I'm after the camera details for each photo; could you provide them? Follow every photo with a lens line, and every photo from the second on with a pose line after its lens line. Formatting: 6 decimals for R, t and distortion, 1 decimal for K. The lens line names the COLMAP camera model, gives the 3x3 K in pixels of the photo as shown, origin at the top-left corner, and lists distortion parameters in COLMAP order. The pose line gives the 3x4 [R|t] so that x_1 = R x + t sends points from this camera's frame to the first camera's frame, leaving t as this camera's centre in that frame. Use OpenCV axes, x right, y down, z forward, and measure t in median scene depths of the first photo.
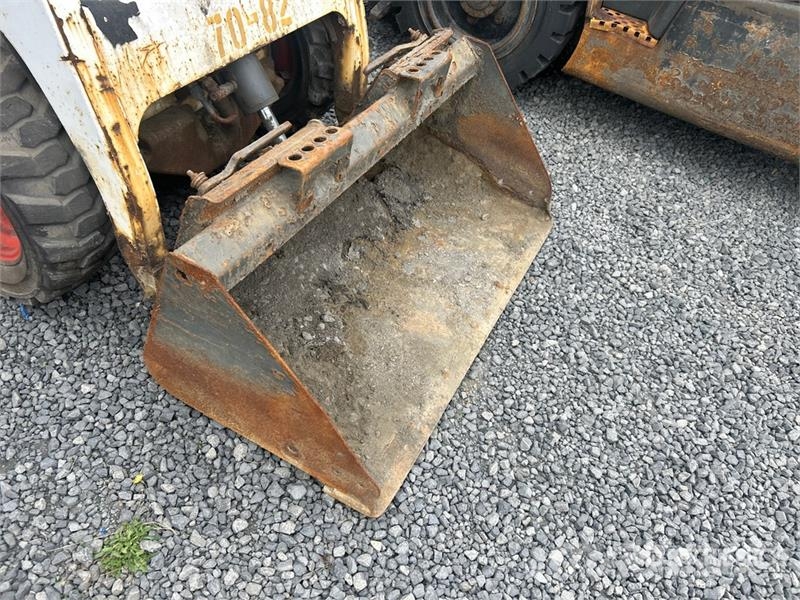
lens RADIAL K [[596.4, 0, 407.2], [0, 596.4, 304.7], [0, 0, 1]] dist [0.047850, -0.052744]
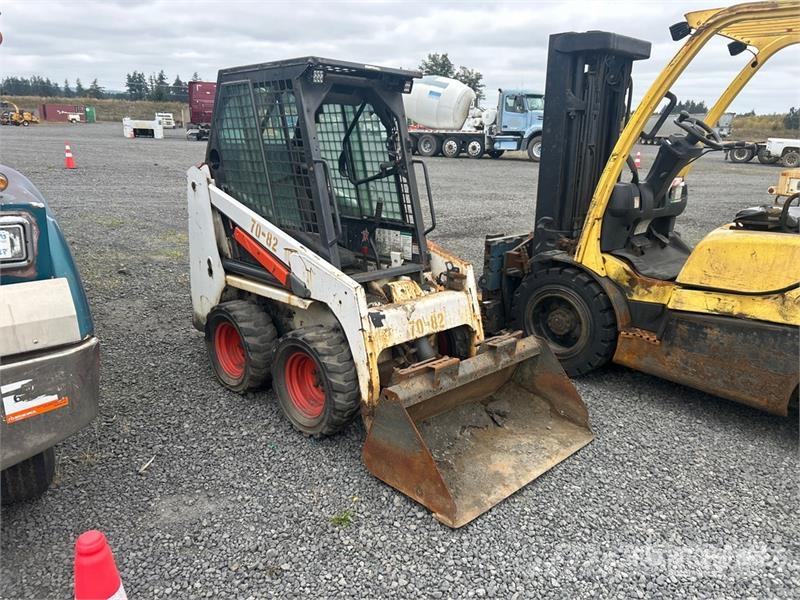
lens RADIAL K [[605.7, 0, 405.2], [0, 605.7, 302.5], [0, 0, 1]] dist [0.051649, -0.064612]
pose [[0.949657, -0.038839, -0.310876, 0.395299], [-0.135667, 0.843444, -0.519805, 0.689723], [0.282395, 0.535811, 0.795713, -0.952378]]
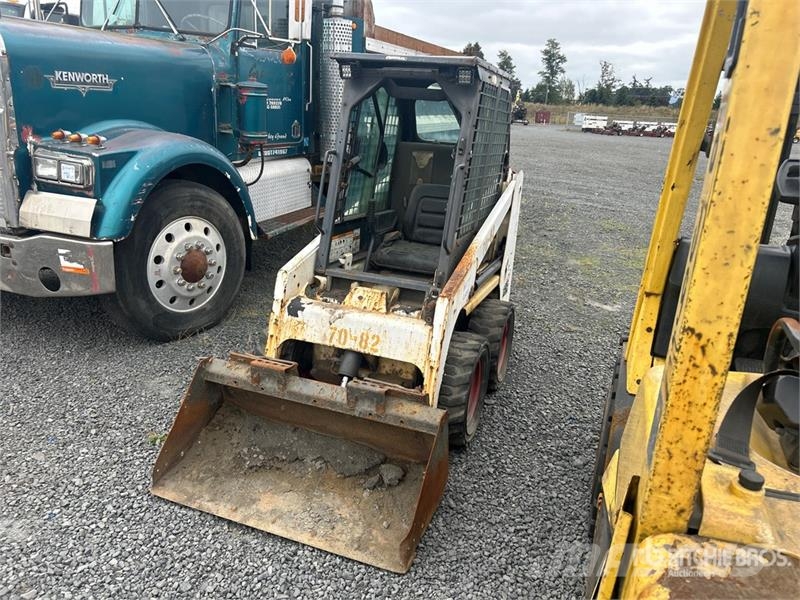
lens RADIAL K [[605.7, 0, 405.2], [0, 605.7, 302.5], [0, 0, 1]] dist [0.051649, -0.064612]
pose [[0.135203, 0.157635, -0.978198, 1.797963], [-0.750862, 0.660453, 0.002649, -0.668215], [0.646472, 0.734134, 0.207657, 0.535714]]
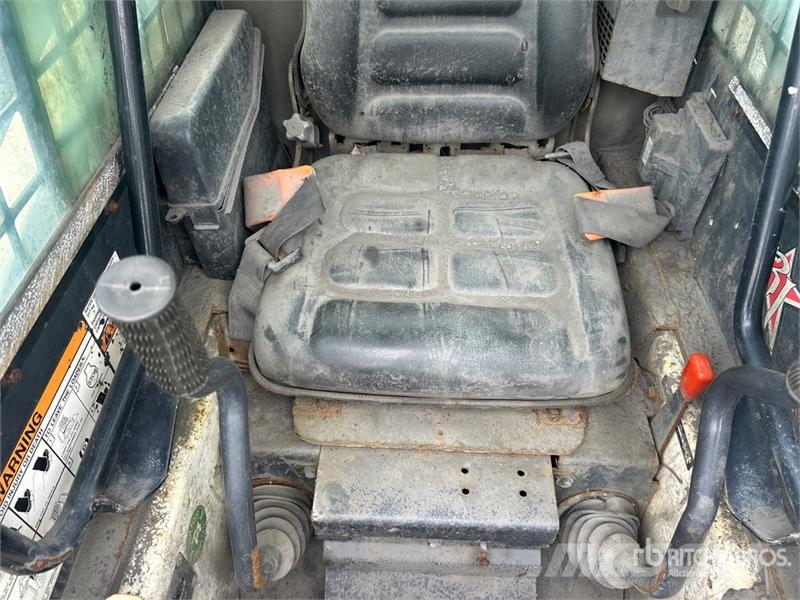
lens RADIAL K [[605.7, 0, 405.2], [0, 605.7, 302.5], [0, 0, 1]] dist [0.051649, -0.064612]
pose [[0.432581, 0.588345, -0.683172, -0.432018], [-0.619219, 0.744630, 0.249186, -0.950404], [0.655317, 0.315240, 0.686428, 0.560577]]
